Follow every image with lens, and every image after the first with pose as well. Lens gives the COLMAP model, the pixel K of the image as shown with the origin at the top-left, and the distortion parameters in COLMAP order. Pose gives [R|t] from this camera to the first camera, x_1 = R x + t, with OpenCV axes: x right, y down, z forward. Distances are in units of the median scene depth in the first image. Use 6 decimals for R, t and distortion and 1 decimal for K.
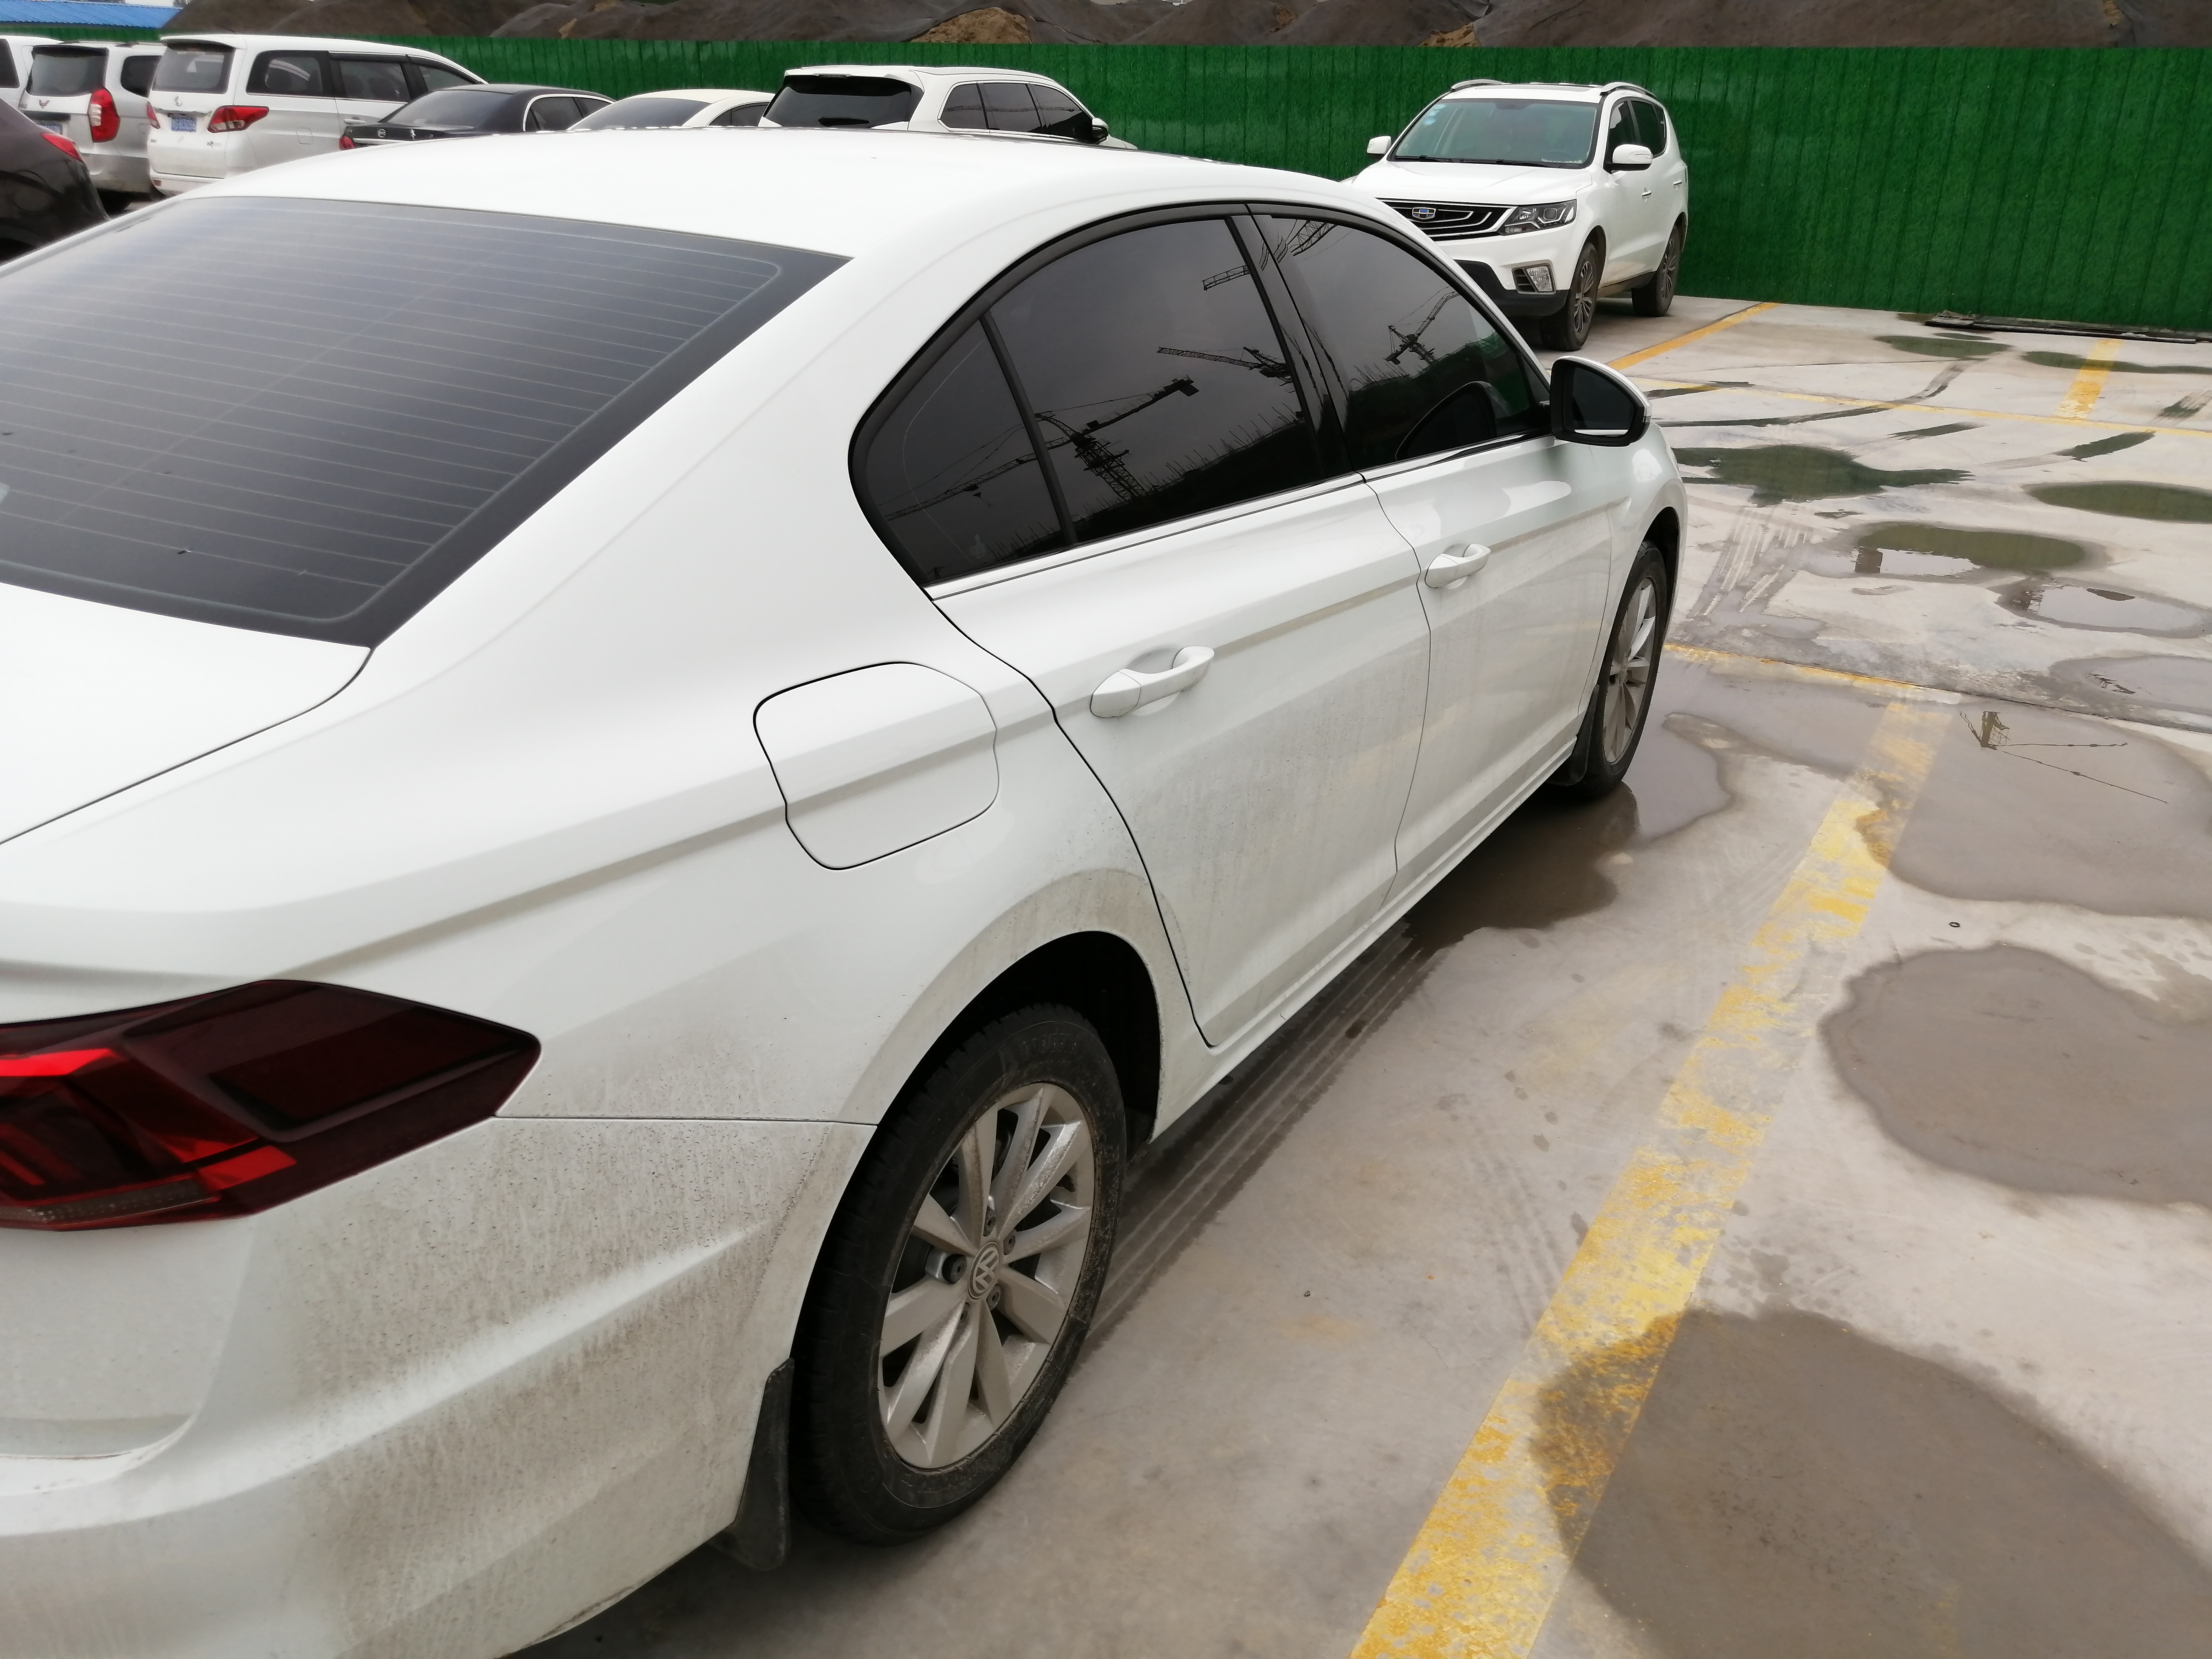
lens RADIAL K [[1747.1, 0, 1106.5], [0, 1747.1, 818.1], [0, 0, 1]] dist [-0.014687, 0.042849]
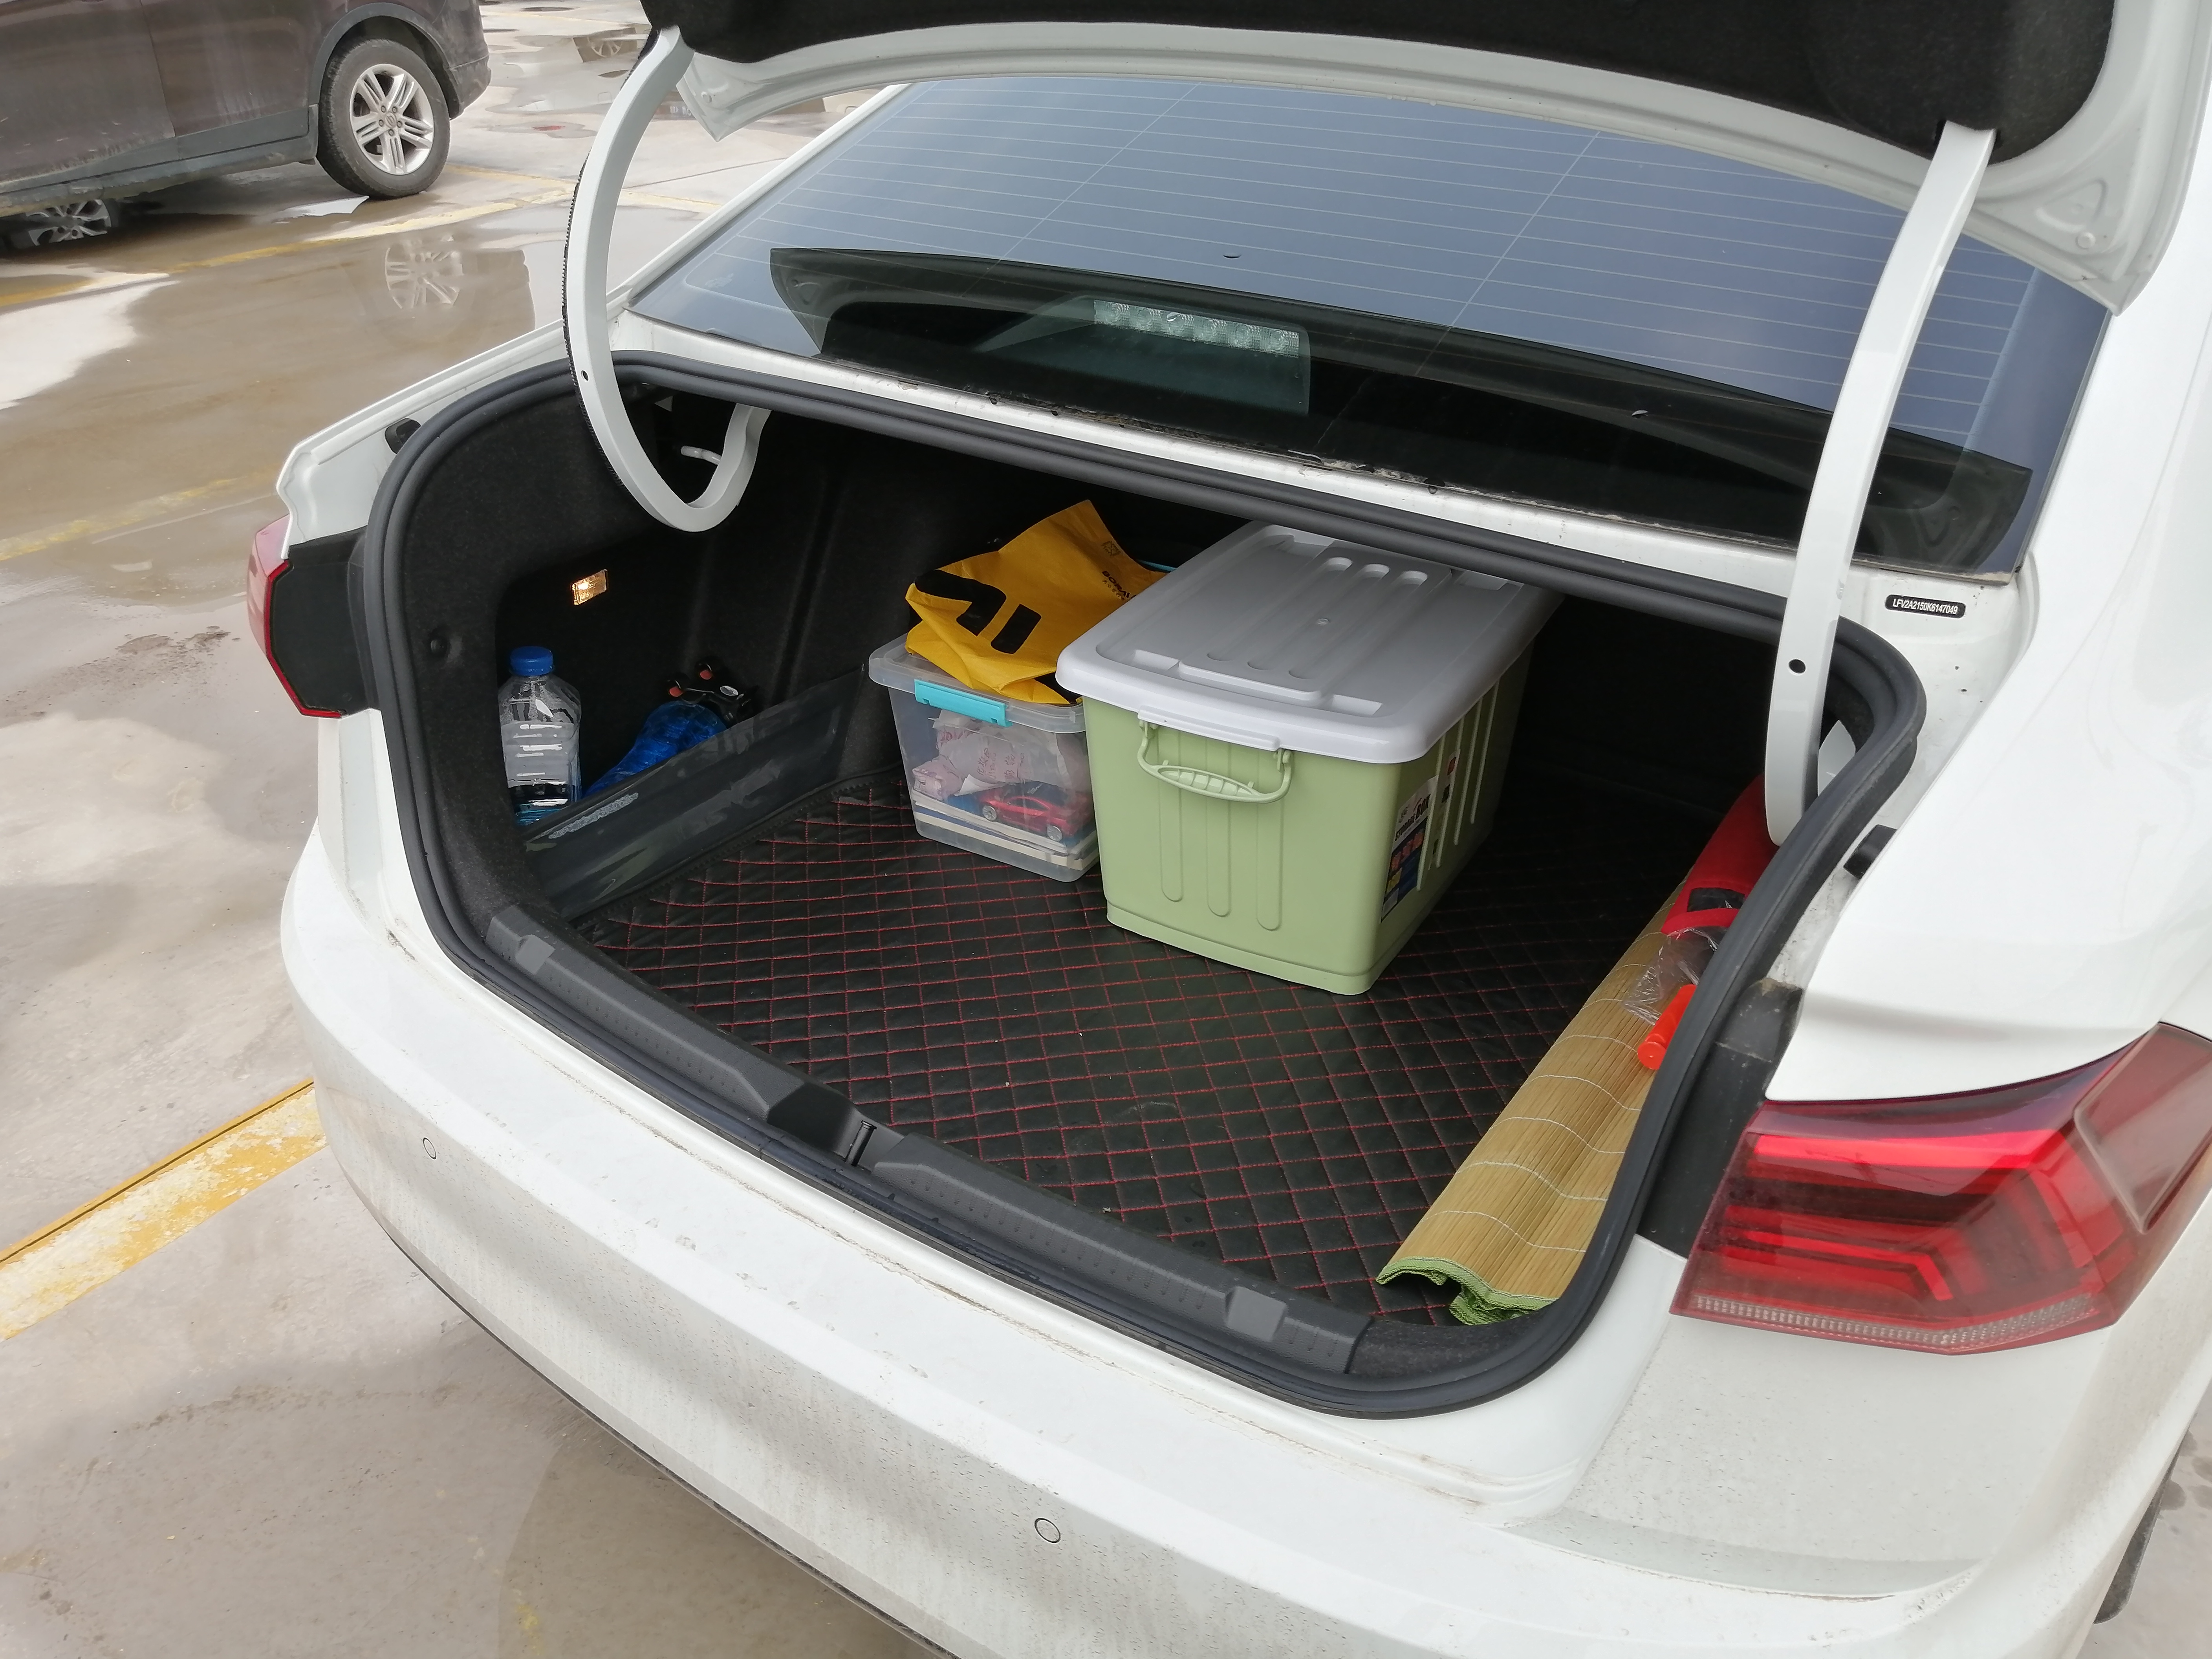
lens RADIAL K [[1747.1, 0, 1116.2], [0, 1747.1, 830.5], [0, 0, 1]] dist [-0.014687, 0.042849]
pose [[0.994901, 0.017287, -0.099361, -0.231970], [-0.004016, 0.991211, 0.132232, -0.024674], [0.100774, -0.131159, 0.986226, 0.060964]]
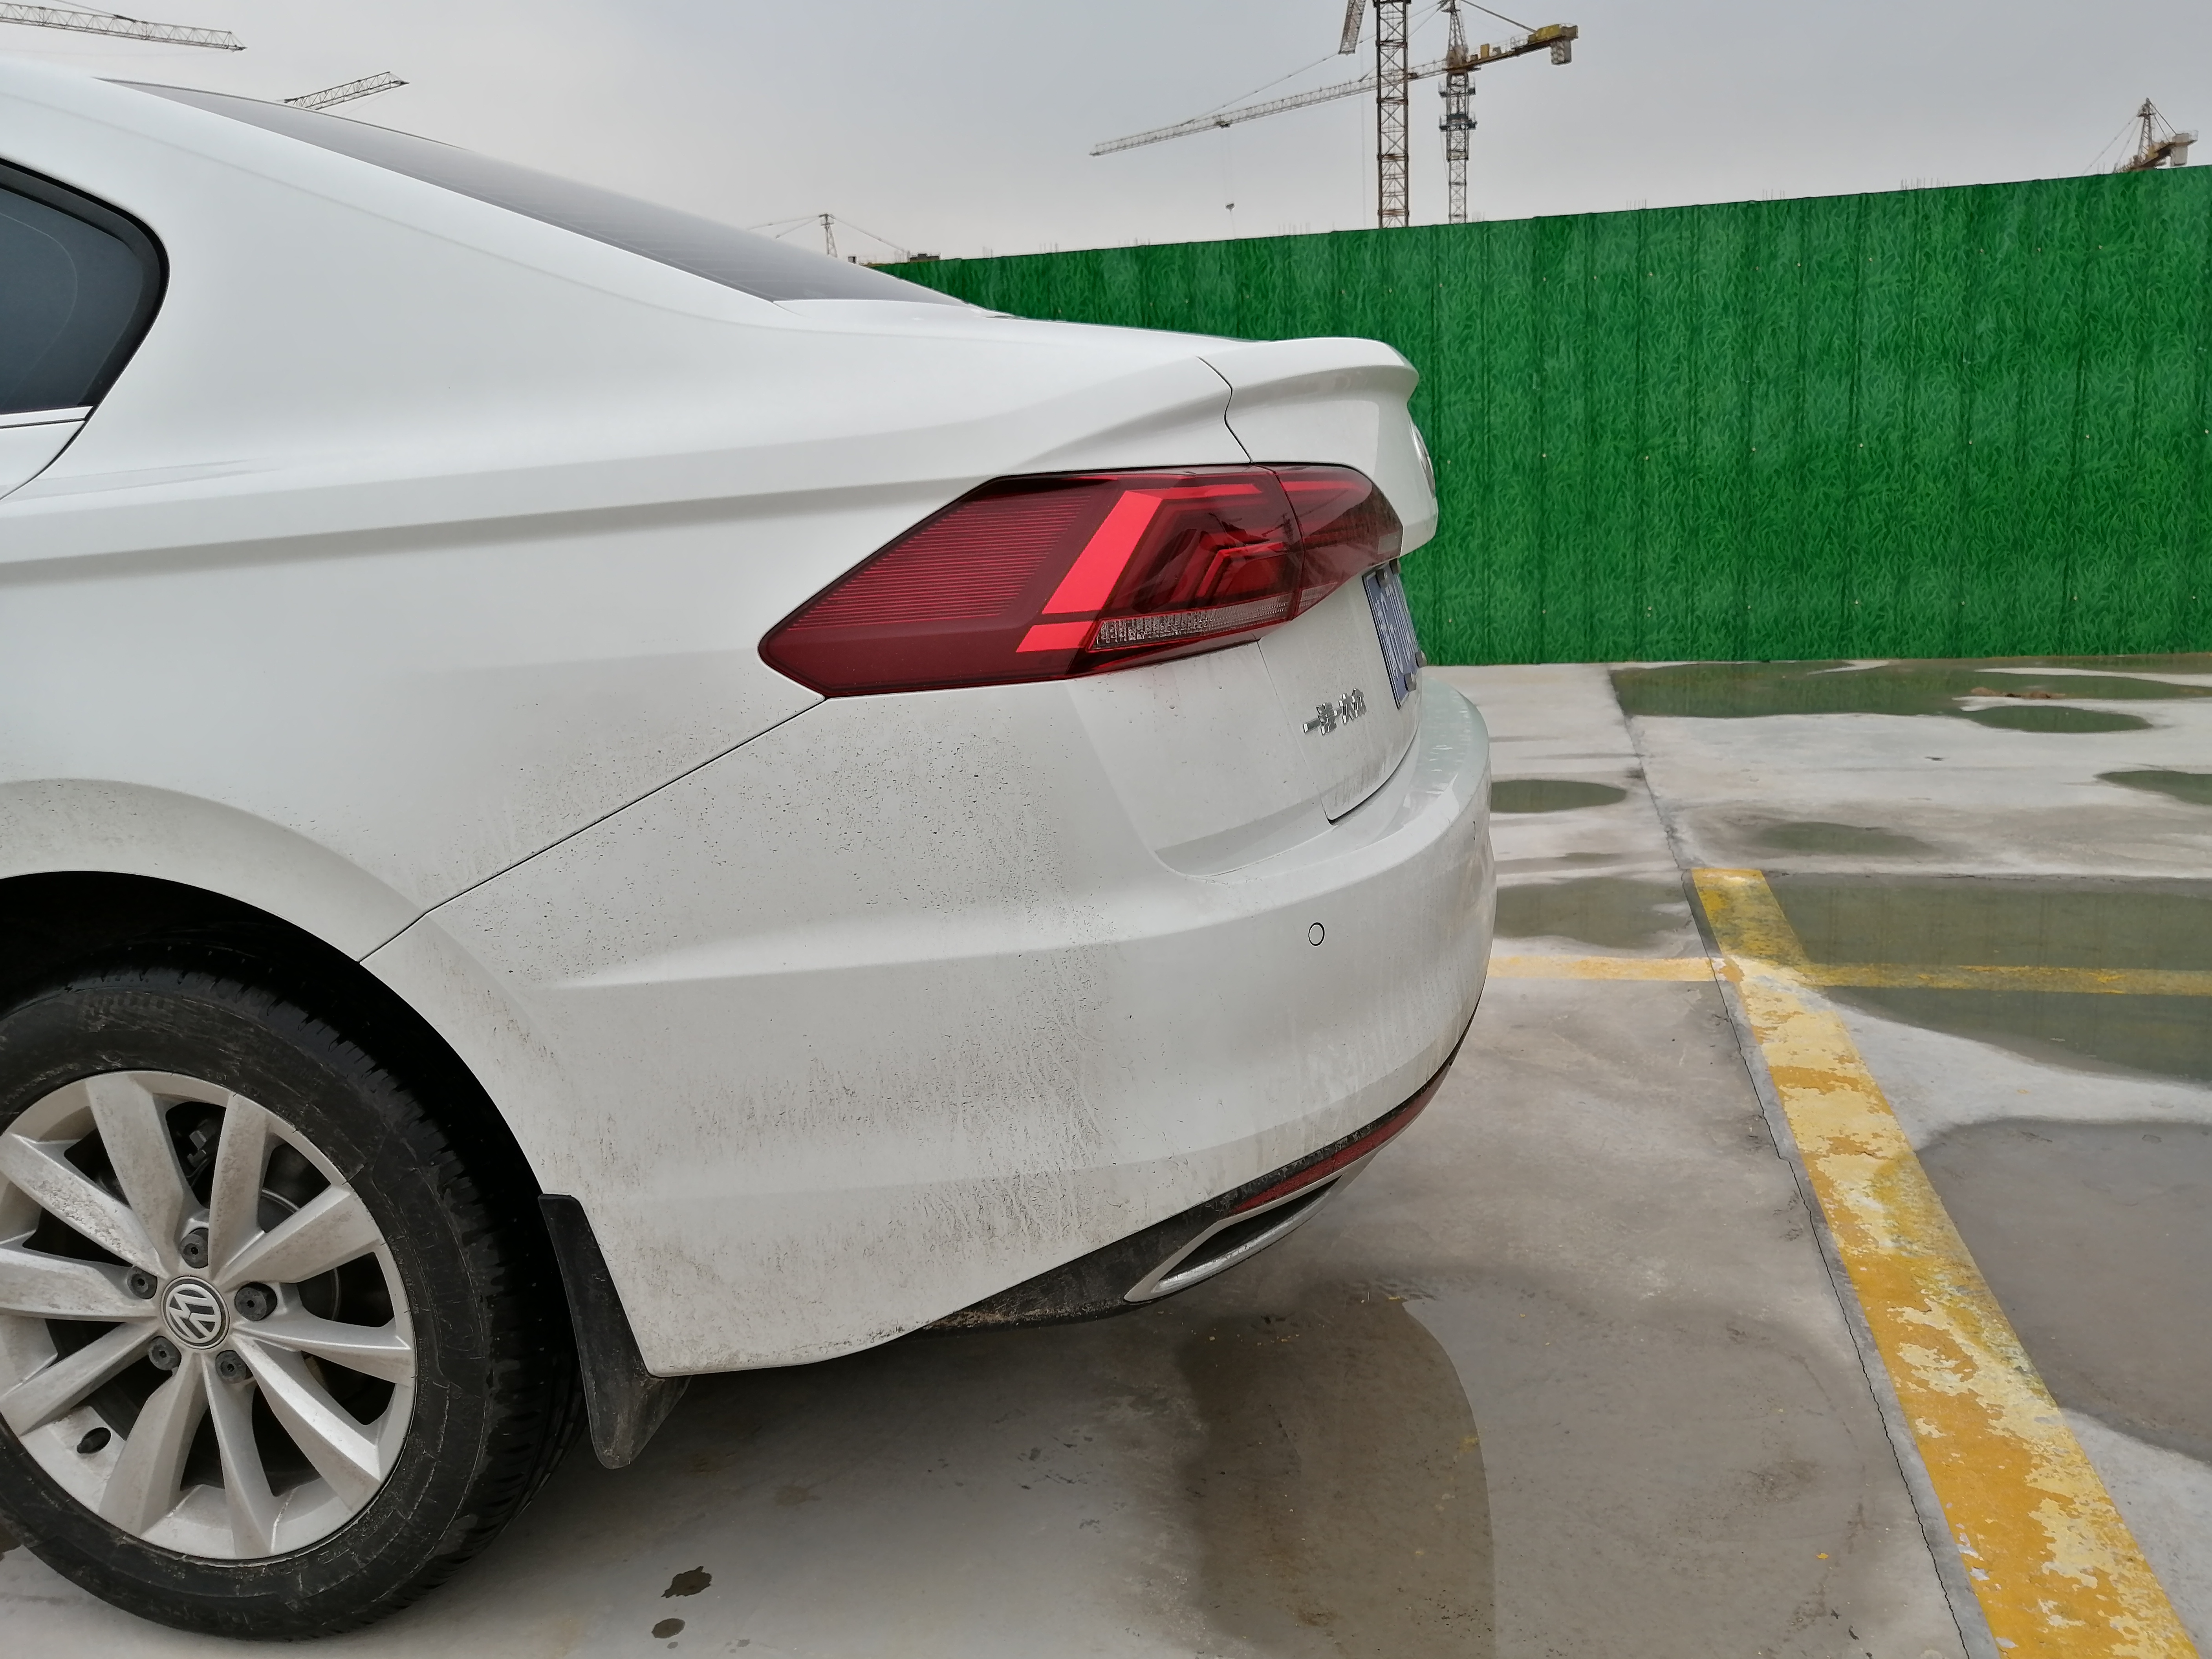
lens RADIAL K [[1747.1, 0, 1137.0], [0, 1747.1, 821.8], [0, 0, 1]] dist [-0.014687, 0.042849]
pose [[-0.310718, -0.198140, 0.929621, -0.735023], [0.394953, 0.862687, 0.315884, -0.084197], [-0.864561, 0.465308, -0.189796, 0.496020]]
